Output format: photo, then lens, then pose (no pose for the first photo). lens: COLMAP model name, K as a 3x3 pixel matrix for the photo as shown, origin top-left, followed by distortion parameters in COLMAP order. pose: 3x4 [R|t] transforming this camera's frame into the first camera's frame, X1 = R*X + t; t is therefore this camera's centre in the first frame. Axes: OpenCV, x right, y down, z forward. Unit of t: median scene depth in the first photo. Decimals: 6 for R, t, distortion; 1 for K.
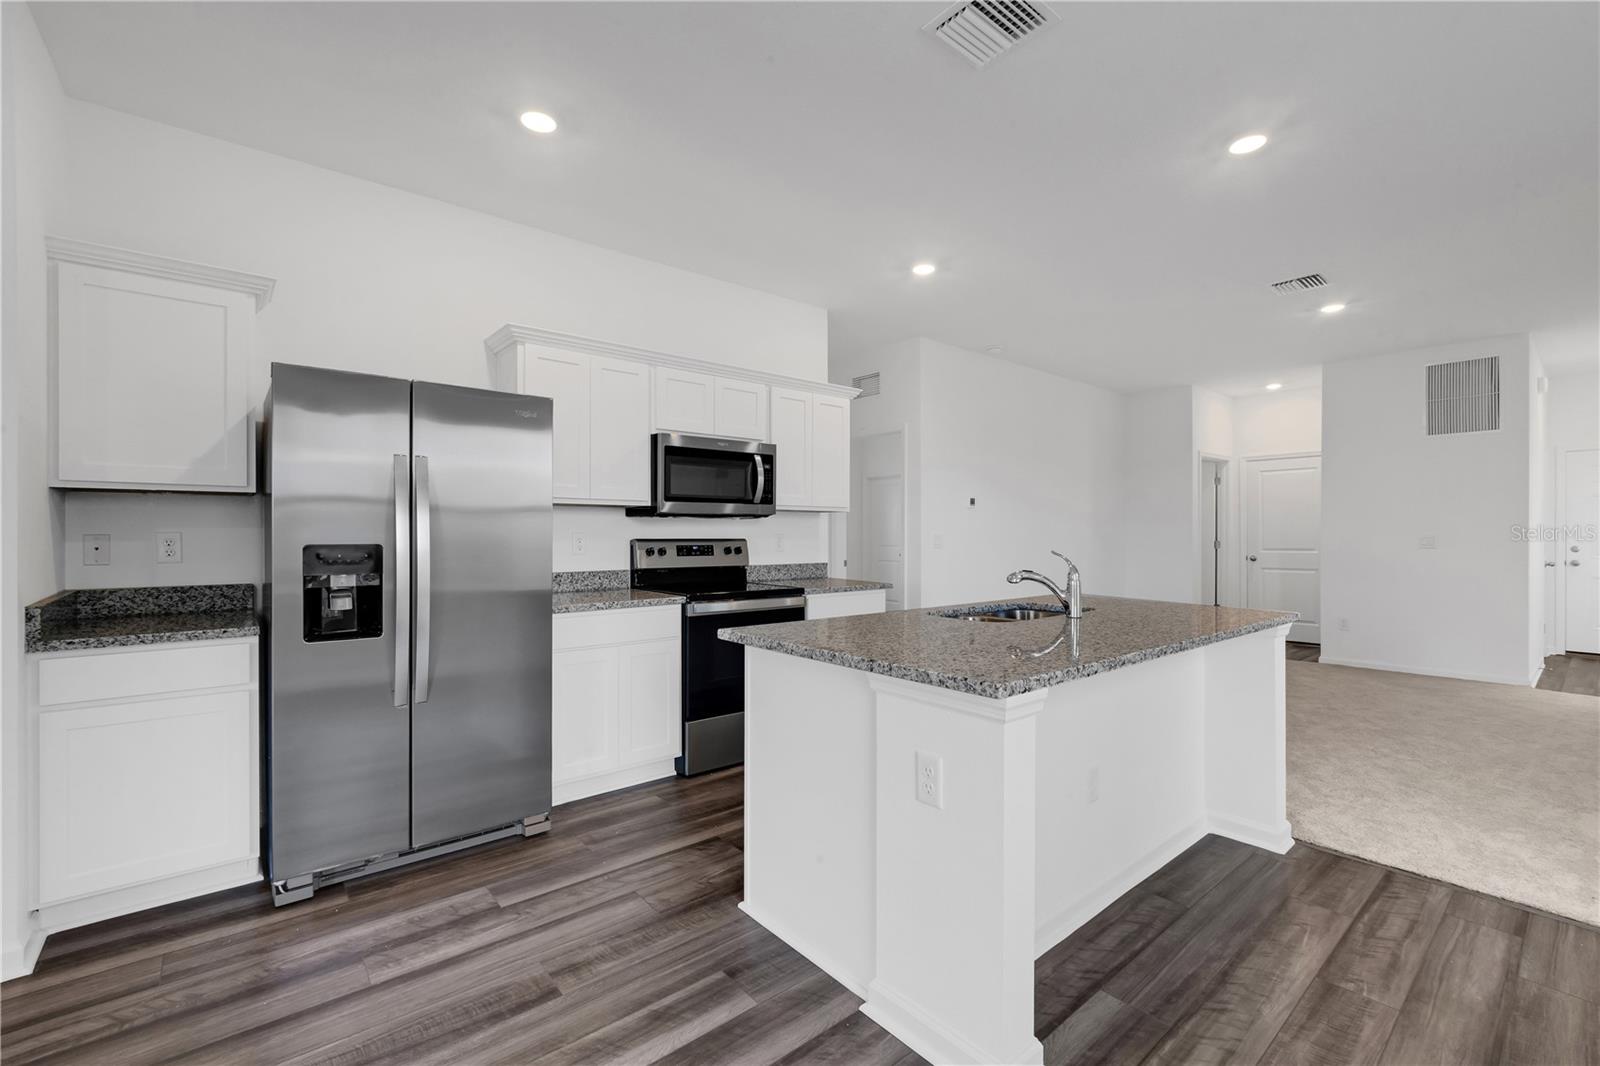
lens RADIAL K [[682.1, 0, 790.2], [0, 682.1, 539.1], [0, 0, 1]] dist [-0.000807, -0.001424]
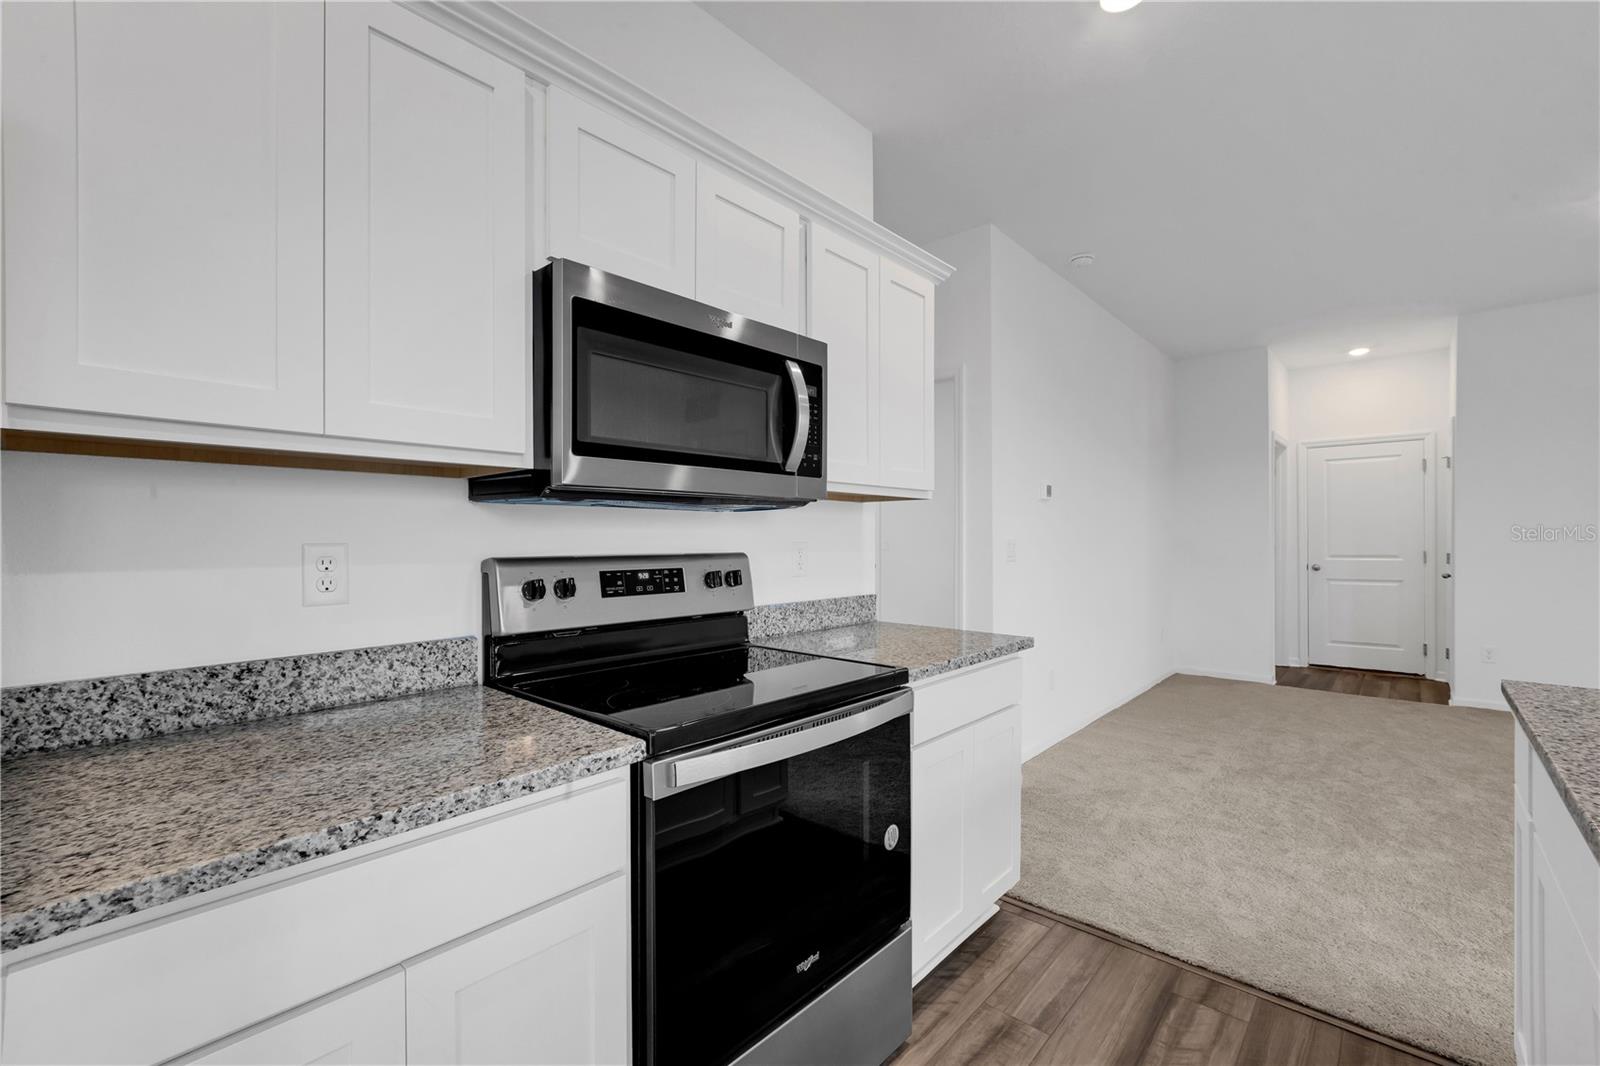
lens RADIAL K [[682.1, 0, 789.1], [0, 682.1, 544.3], [0, 0, 1]] dist [-0.000807, -0.001424]
pose [[0.989988, -0.004299, 0.141088, -0.117083], [0.003963, 0.999989, 0.002662, -0.008739], [-0.141098, -0.002077, 0.989993, 0.600388]]
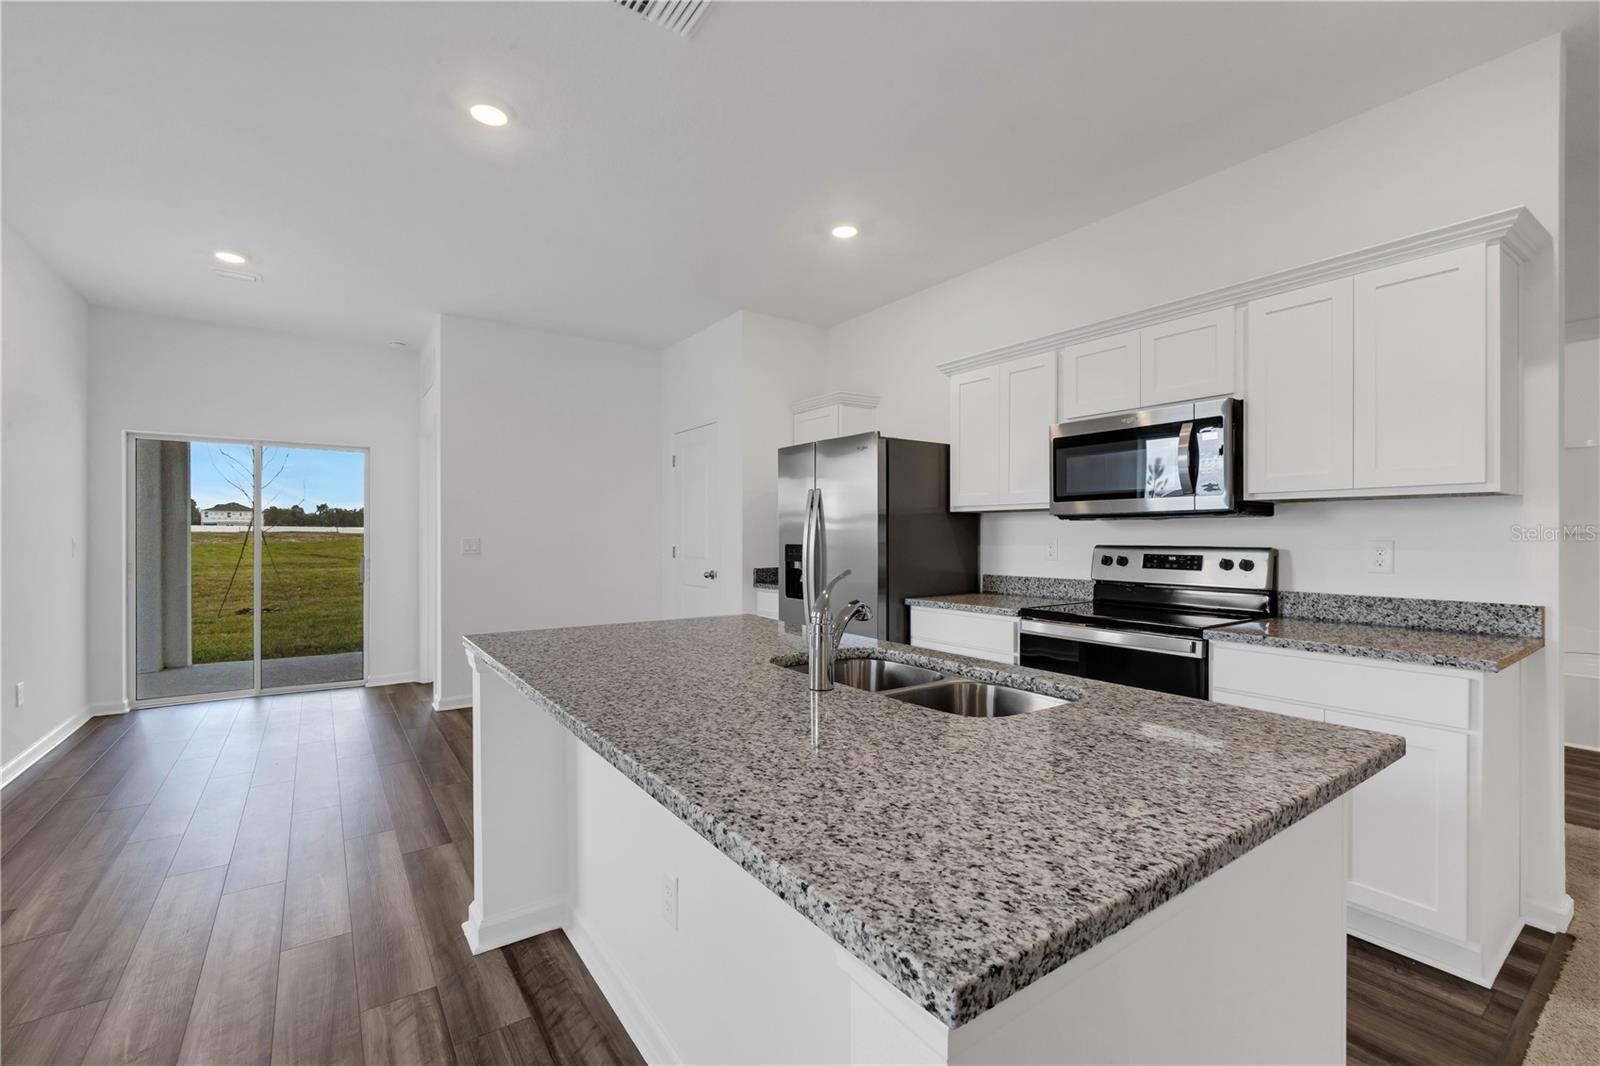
lens RADIAL K [[682.1, 0, 811.0], [0, 682.1, 537.9], [0, 0, 1]] dist [-0.000807, -0.001424]
pose [[-0.064499, 0.000399, -0.997918, 0.675423], [-0.009663, 0.999953, 0.001025, -0.006968], [0.997871, 0.009709, -0.064492, 0.706790]]
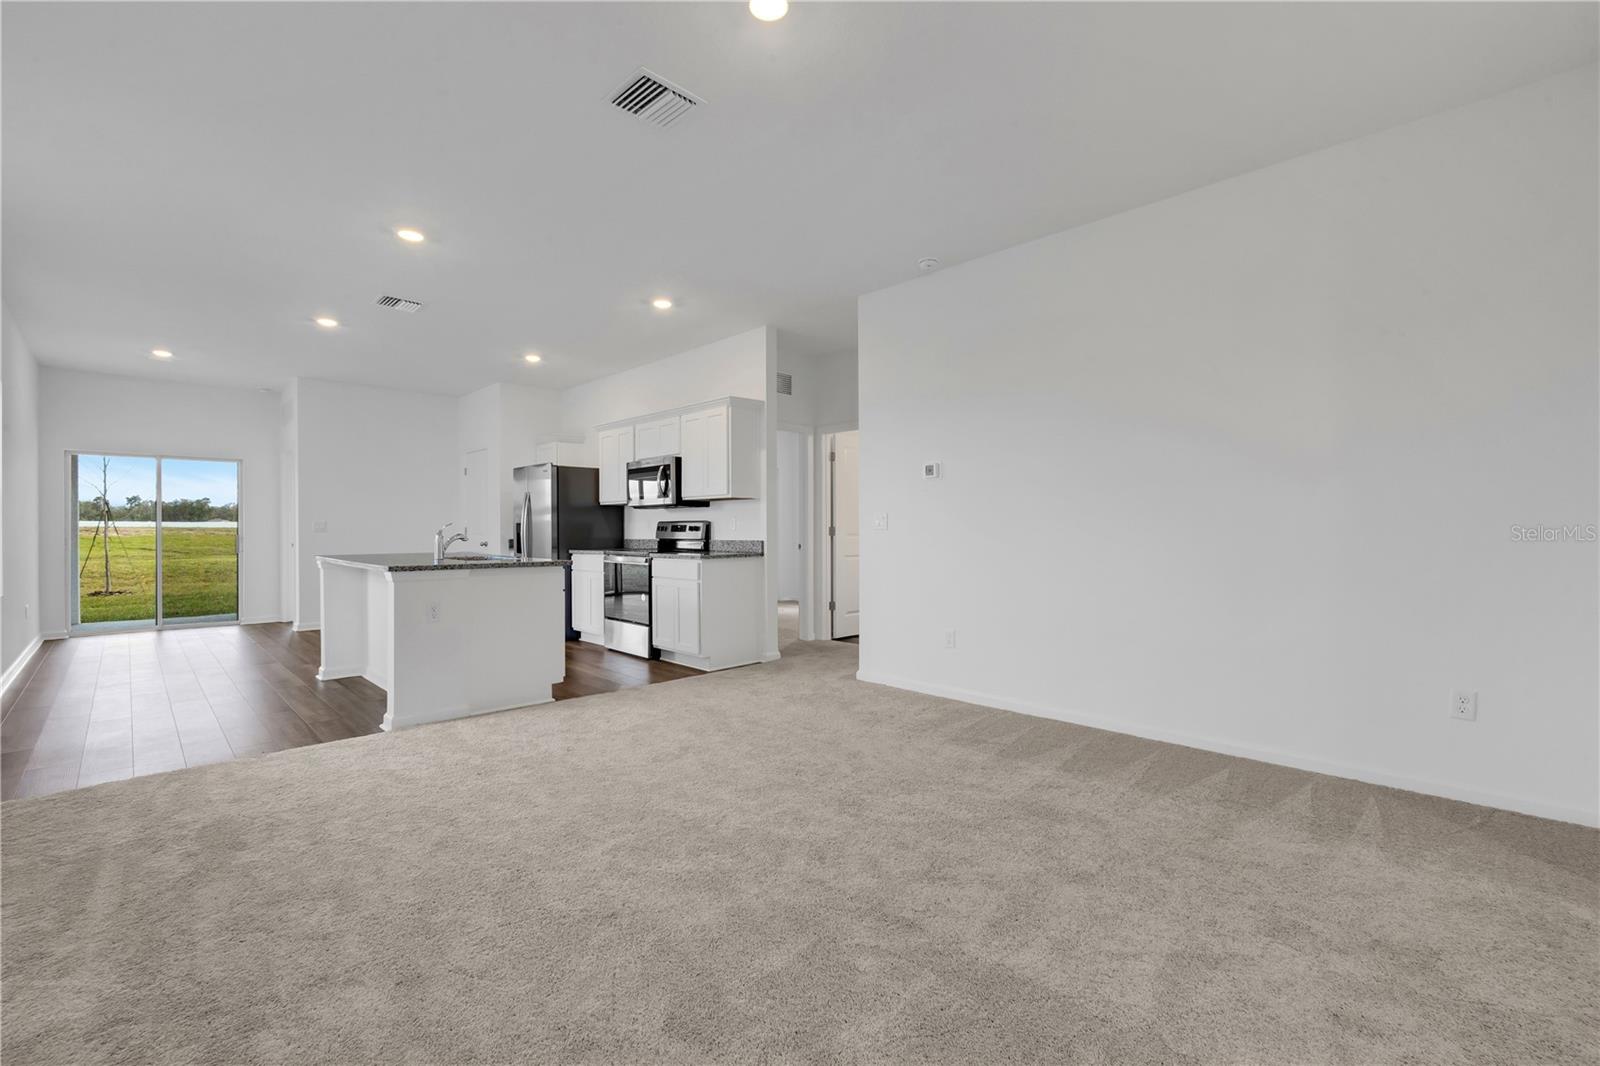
lens RADIAL K [[682.1, 0, 803.4], [0, 682.1, 534.1], [0, 0, 1]] dist [-0.000807, -0.001424]
pose [[0.088745, 0.003153, -0.996049, 1.579172], [-0.006435, 0.999976, 0.002593, 0.025858], [0.996034, 0.006180, 0.088763, 1.237376]]
